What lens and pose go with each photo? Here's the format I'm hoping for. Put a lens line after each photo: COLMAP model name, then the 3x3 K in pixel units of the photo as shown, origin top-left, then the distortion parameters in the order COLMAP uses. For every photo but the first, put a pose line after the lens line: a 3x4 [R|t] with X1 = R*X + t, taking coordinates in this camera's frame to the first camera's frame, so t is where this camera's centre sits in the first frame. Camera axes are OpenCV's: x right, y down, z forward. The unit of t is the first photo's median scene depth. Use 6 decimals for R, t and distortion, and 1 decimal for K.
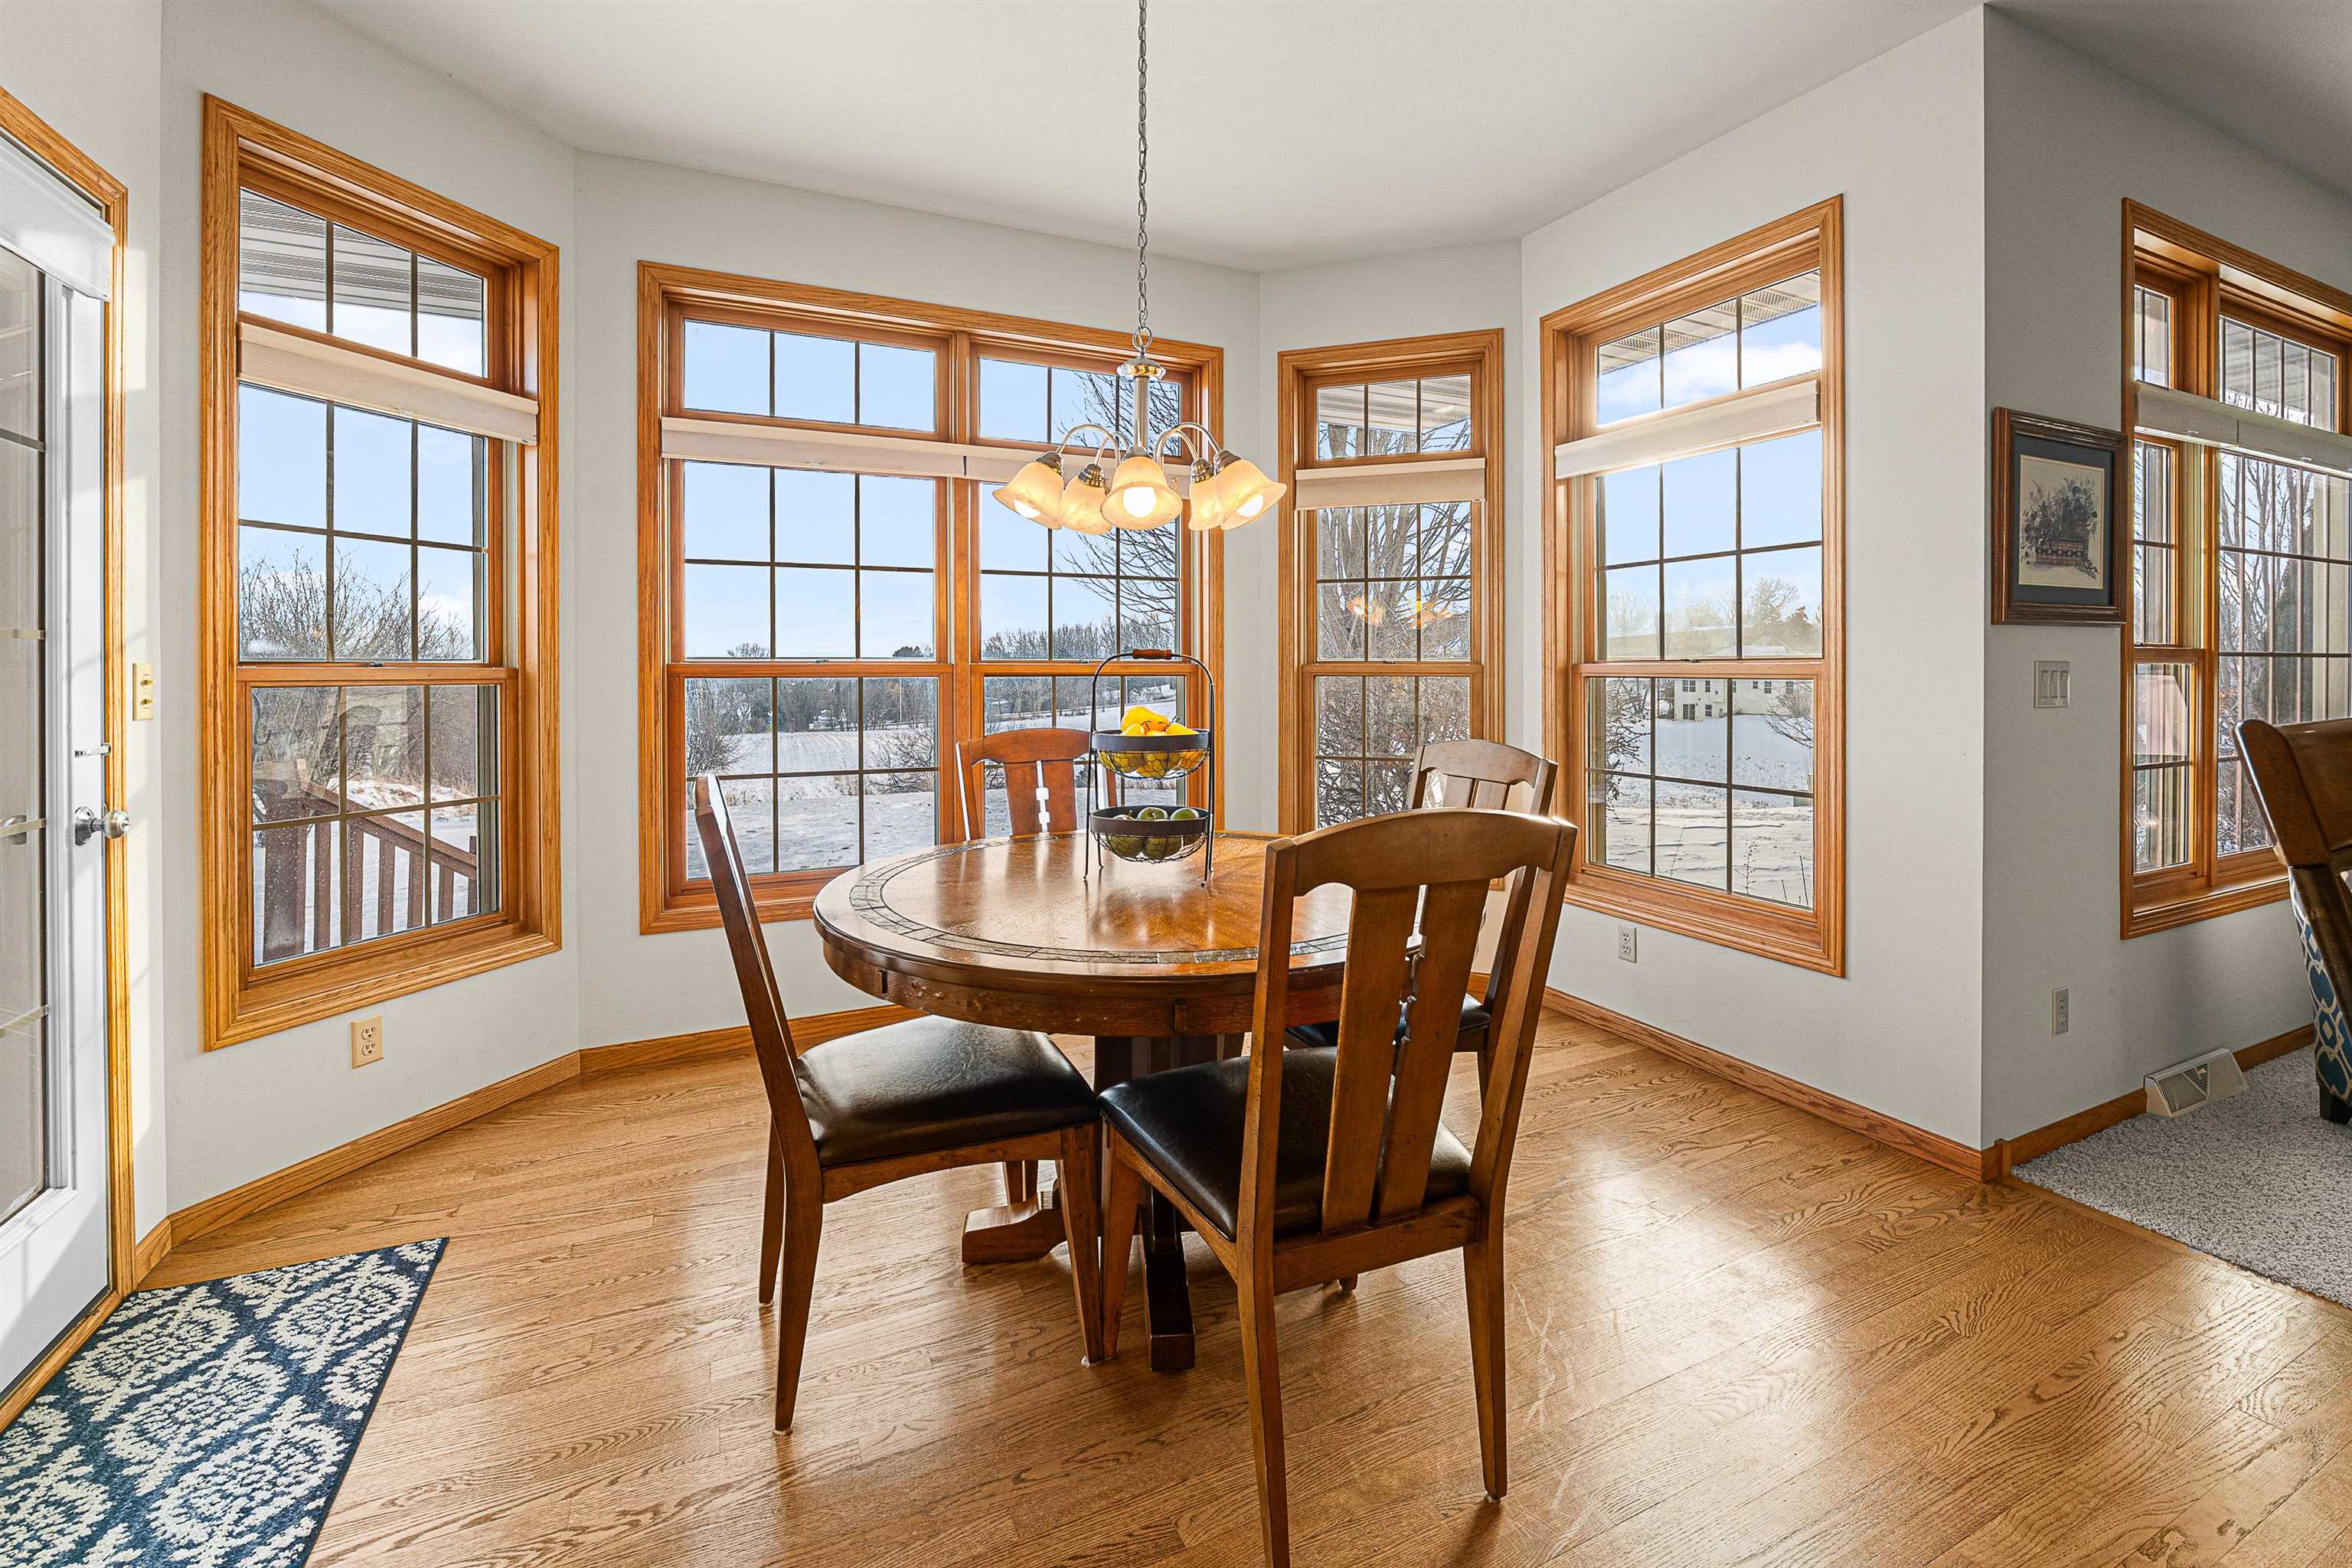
lens RADIAL K [[1013.7, 0, 1184.4], [0, 1013.7, 683.5], [0, 0, 1]] dist [-0.012401, 0.001056]
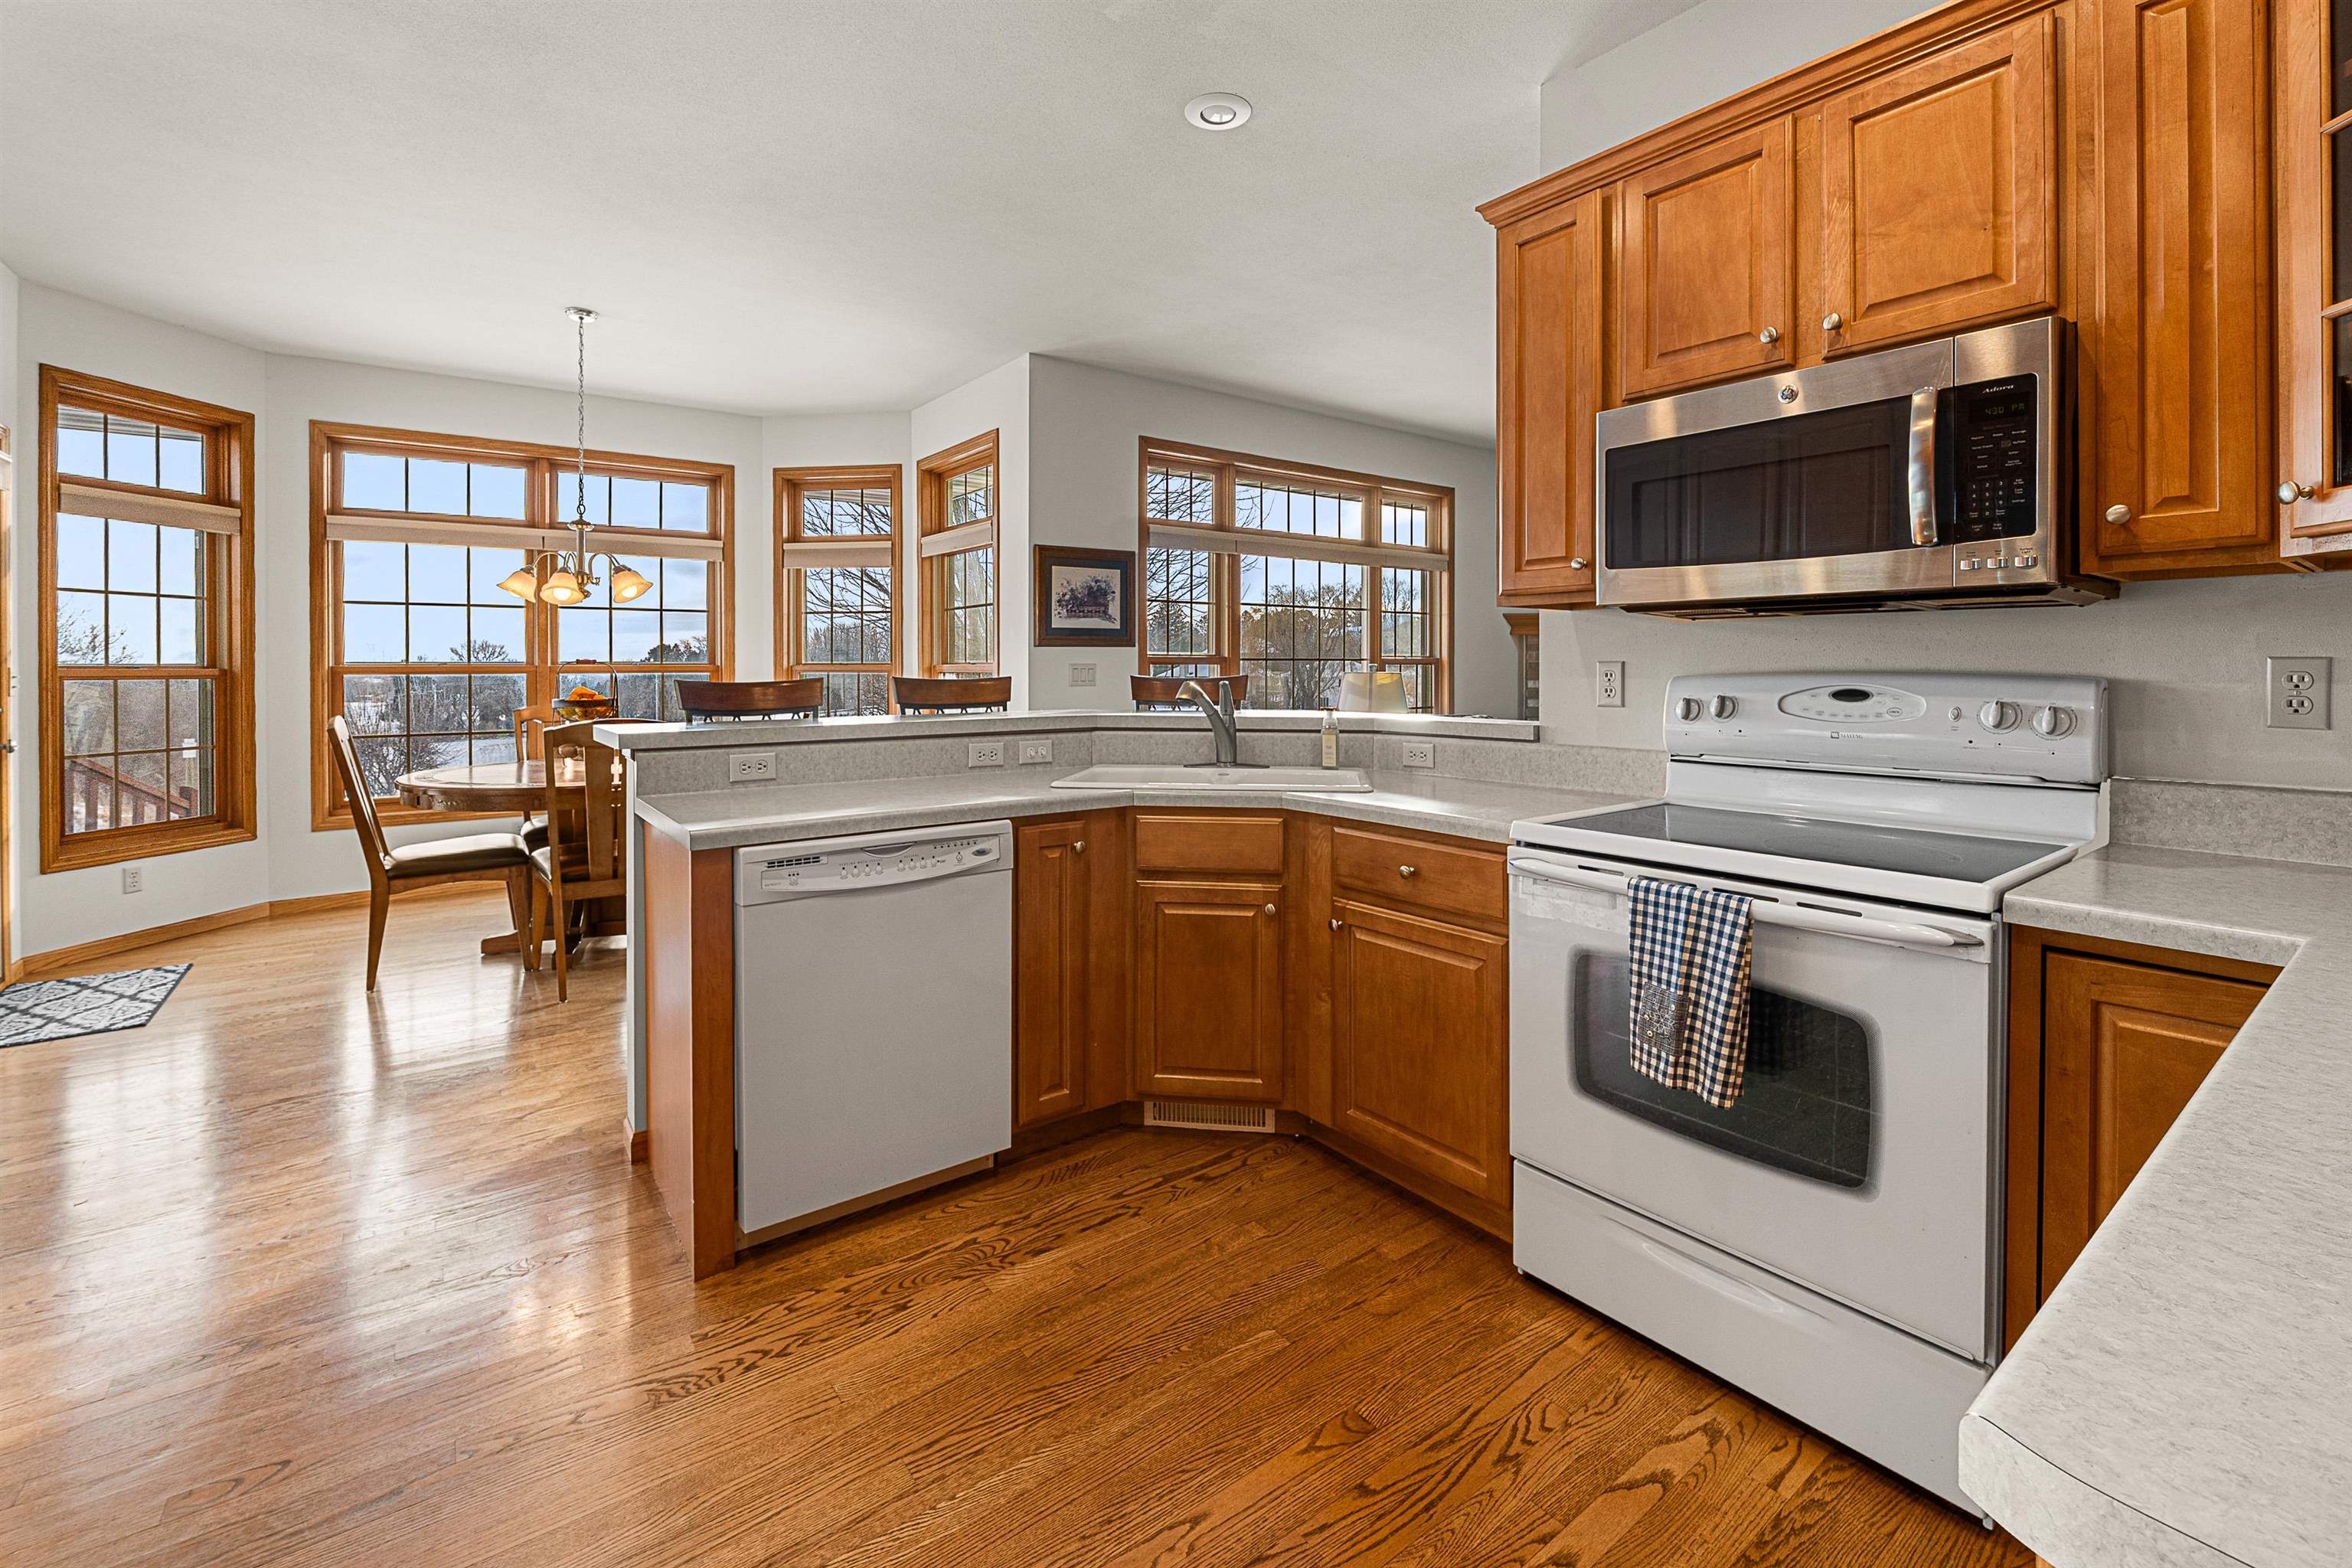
lens RADIAL K [[1013.7, 0, 1181.5], [0, 1013.7, 677.0], [0, 0, 1]] dist [-0.012401, 0.001056]
pose [[0.978948, -0.003790, 0.204073, 0.527865], [0.004662, 0.999982, -0.003792, 0.011978], [-0.204055, 0.004664, 0.978948, -0.914669]]
